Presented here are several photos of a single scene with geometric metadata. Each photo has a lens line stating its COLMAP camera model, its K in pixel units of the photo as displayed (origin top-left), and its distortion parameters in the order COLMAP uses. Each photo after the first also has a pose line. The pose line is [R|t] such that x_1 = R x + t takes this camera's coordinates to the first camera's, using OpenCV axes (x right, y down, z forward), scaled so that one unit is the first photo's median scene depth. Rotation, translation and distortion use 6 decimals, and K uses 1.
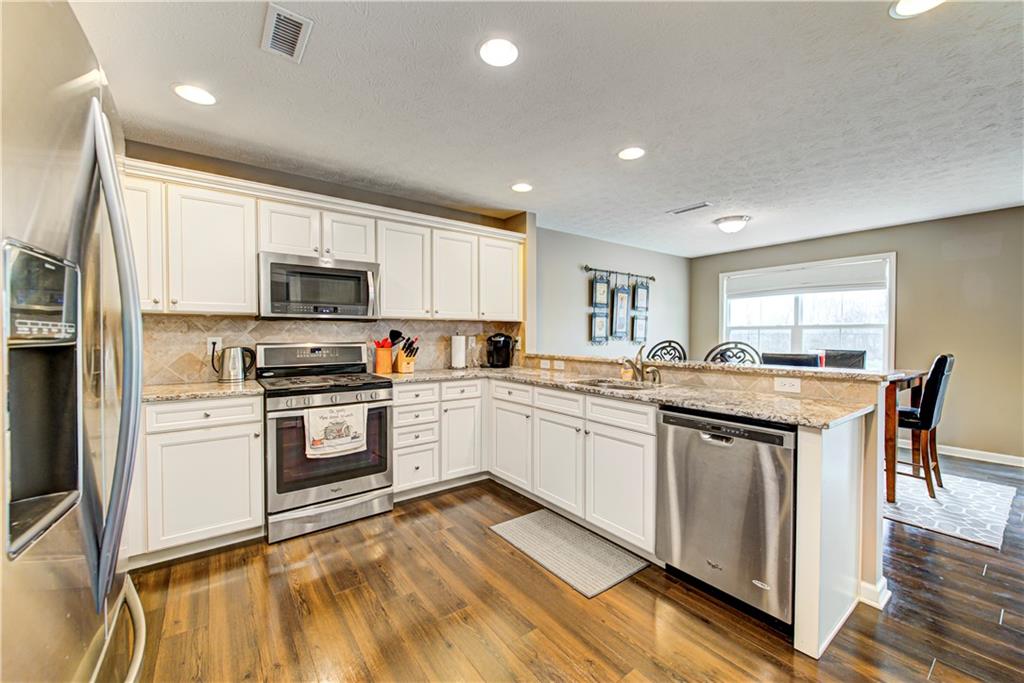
lens RADIAL K [[400.3, 0, 512.0], [0, 400.3, 341.5], [0, 0, 1]] dist [0.002194, -0.003154]
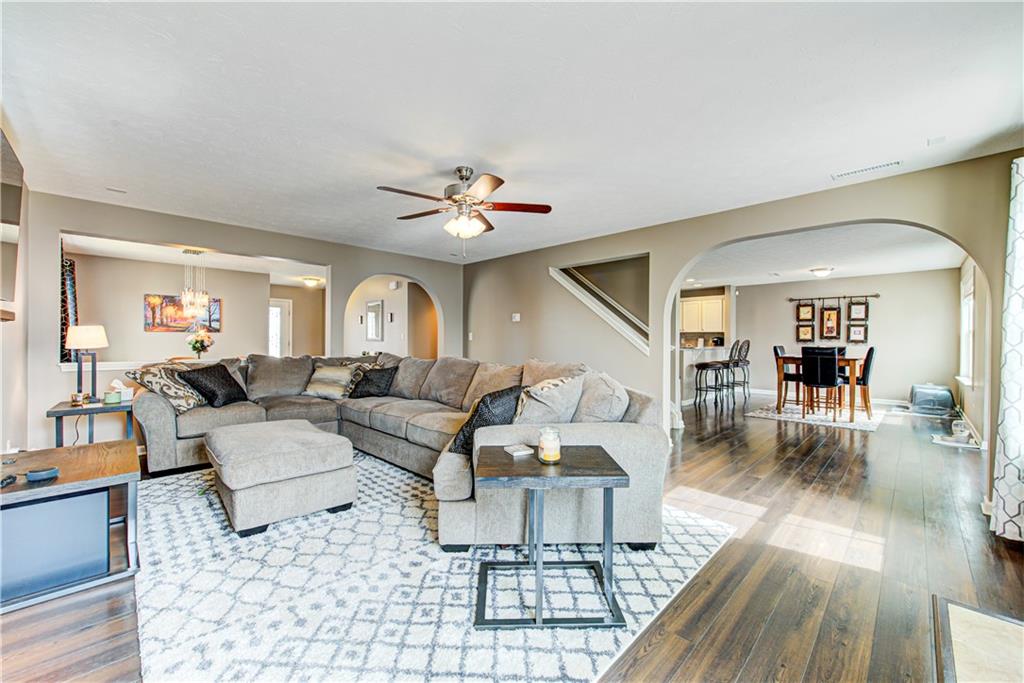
lens RADIAL K [[400.3, 0, 512.0], [0, 400.3, 341.5], [0, 0, 1]] dist [0.002194, -0.003154]
pose [[0.143964, 0.005610, -0.989567, 2.863686], [-0.023791, 0.999715, 0.002206, 0.039250], [0.989297, 0.023226, 0.144057, -0.746075]]
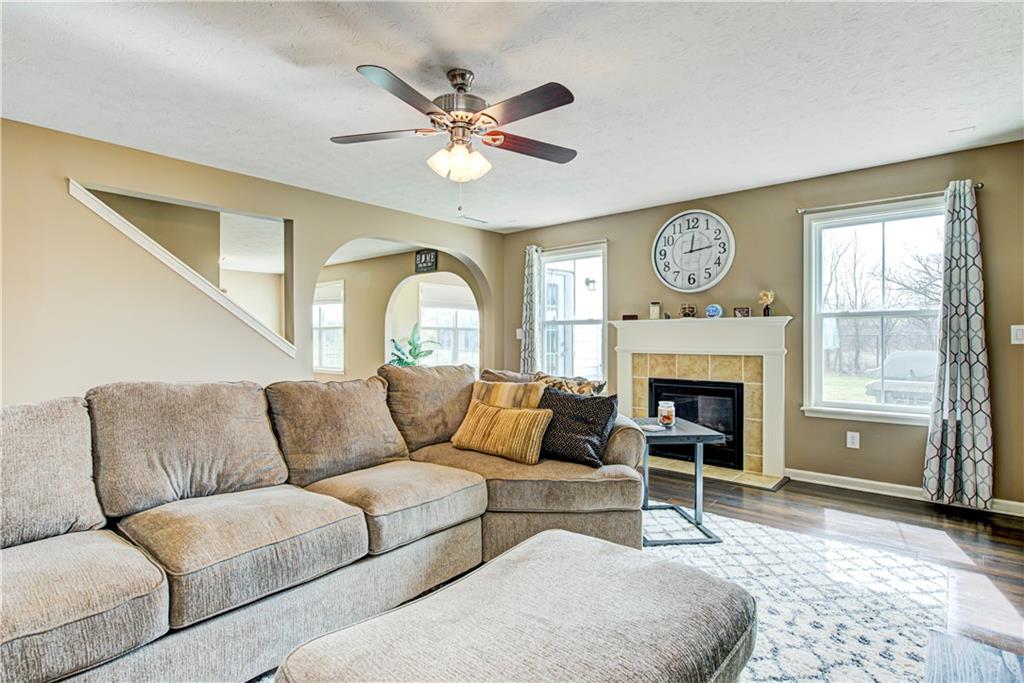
lens RADIAL K [[506.0, 0, 512.0], [0, 506.0, 341.5], [0, 0, 1]] dist [-0.001148, -0.000069]
pose [[0.976279, -0.000259, 0.216514, 1.744951], [0.002613, 0.999941, -0.010587, 0.055215], [-0.216498, 0.010902, 0.976222, -1.551398]]
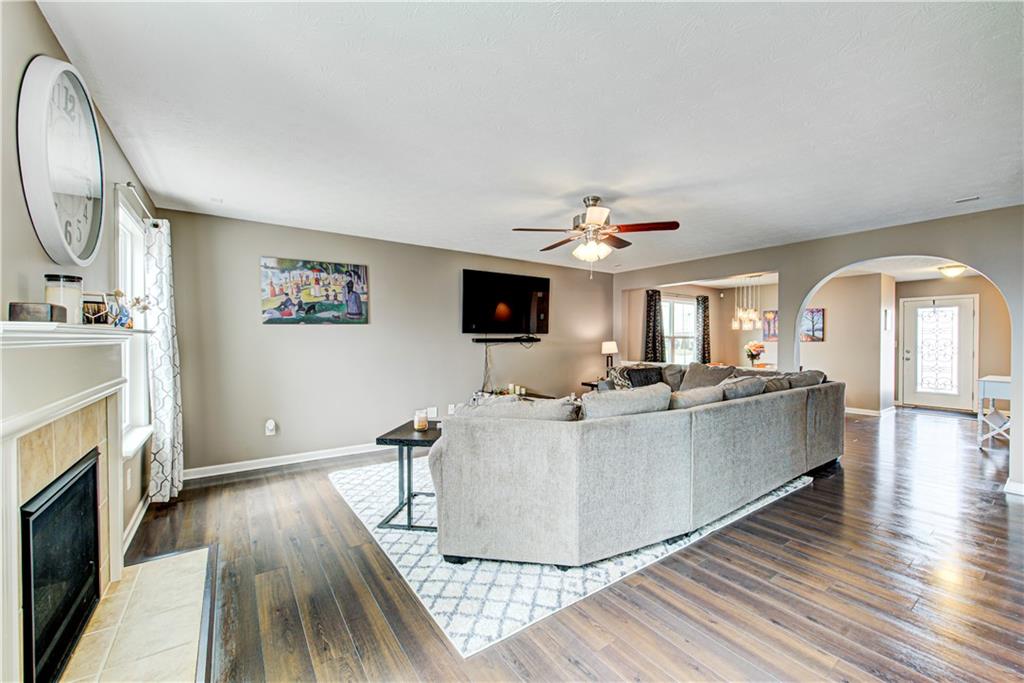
lens RADIAL K [[393.5, 0, 497.7], [0, 393.5, 341.9], [0, 0, 1]] dist [0.000479, -0.000083]
pose [[-0.998486, -0.001364, 0.054992, 2.036275], [-0.000150, 0.999756, 0.022068, -0.018845], [-0.055009, 0.022026, -0.998243, 0.354727]]
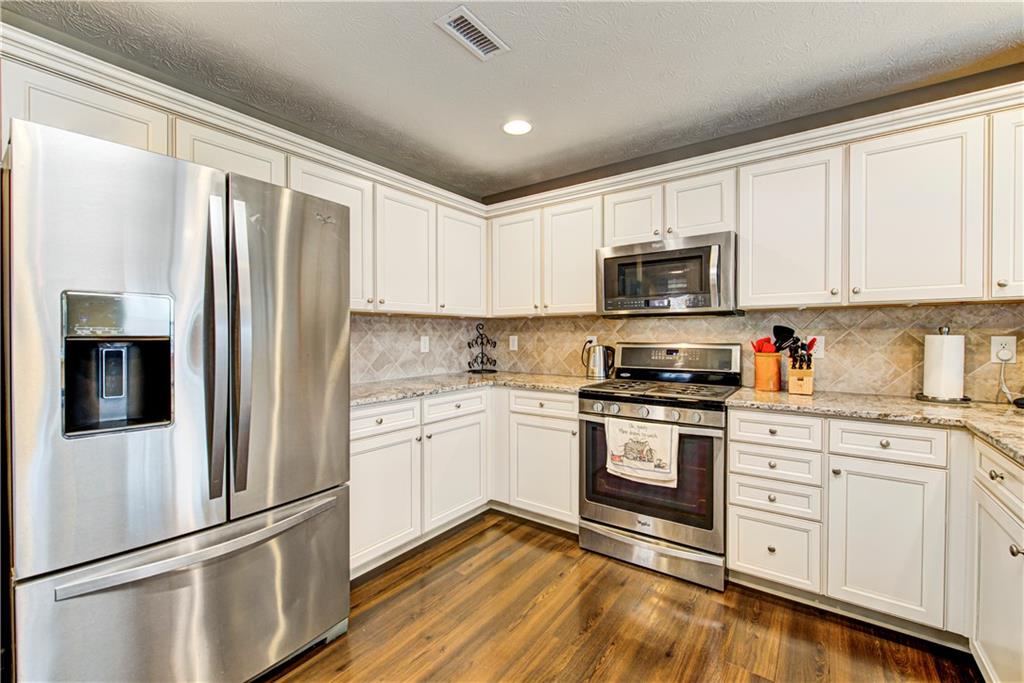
lens RADIAL K [[425.7, 0, 512.0], [0, 425.7, 341.5], [0, 0, 1]] dist [-0.000888, -0.000199]
pose [[0.295812, 0.015696, -0.955117, 0.265459], [-0.014396, 0.999825, 0.011972, -0.006014], [0.955138, 0.010208, 0.295986, 0.422142]]
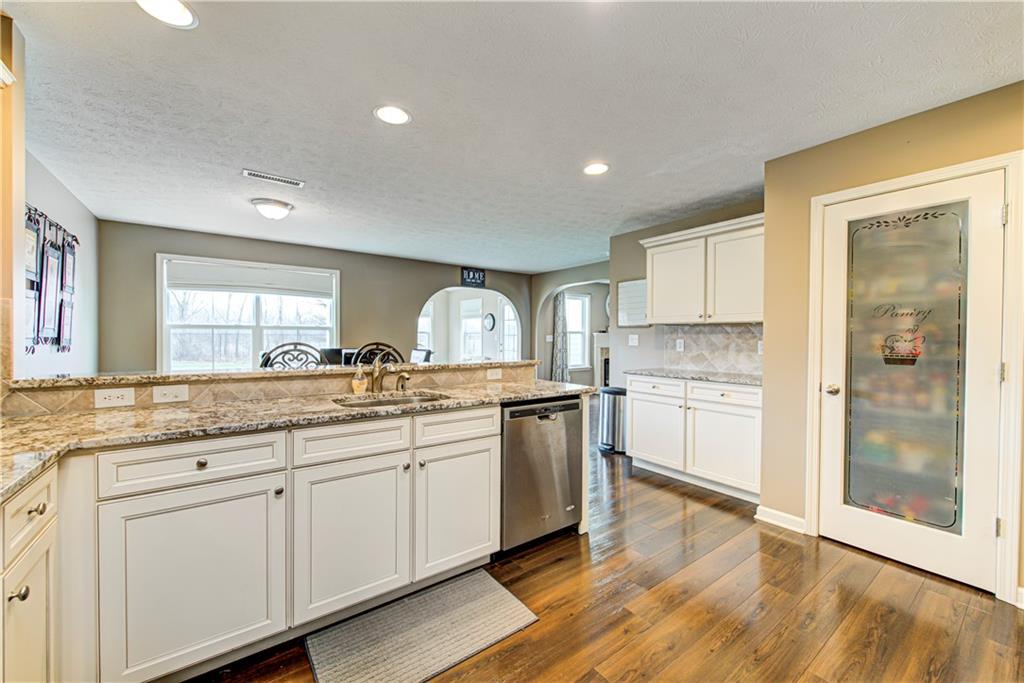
lens RADIAL K [[400.3, 0, 512.0], [0, 400.3, 341.5], [0, 0, 1]] dist [0.002194, -0.003154]
pose [[0.004423, -0.012205, 0.999916, -0.468625], [0.010434, 0.999872, 0.012159, -0.011585], [-0.999936, 0.010379, 0.004550, 0.672116]]
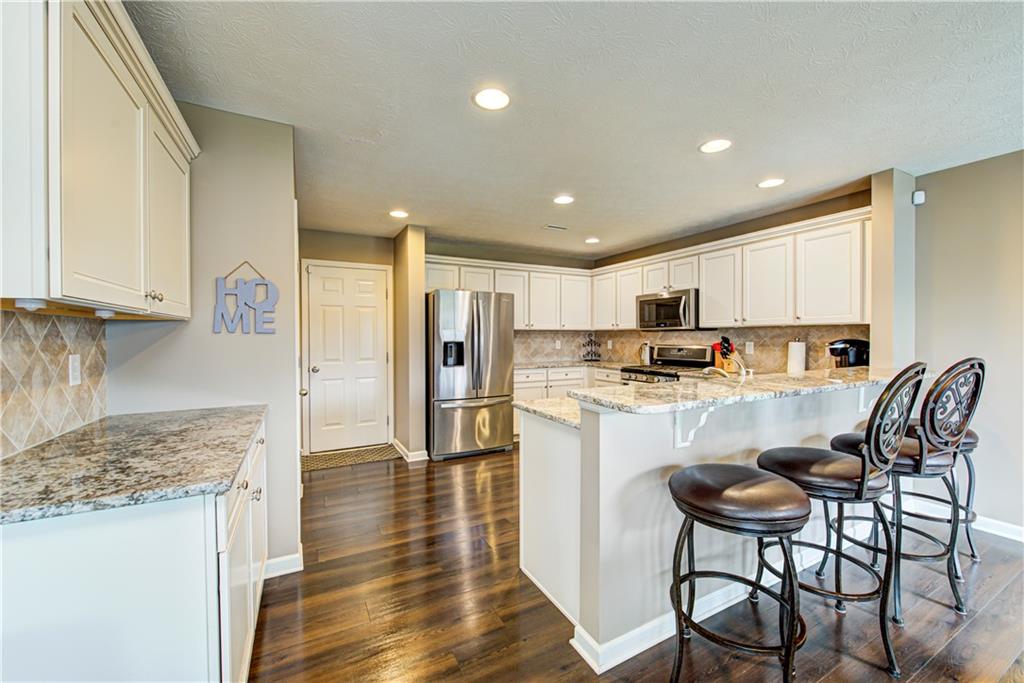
lens RADIAL K [[400.3, 0, 512.0], [0, 400.3, 341.5], [0, 0, 1]] dist [0.002194, -0.003154]
pose [[-0.154244, 0.013202, -0.987945, 1.136092], [-0.014114, 0.999779, 0.015564, -0.026011], [0.987932, 0.016345, -0.154024, 0.609376]]
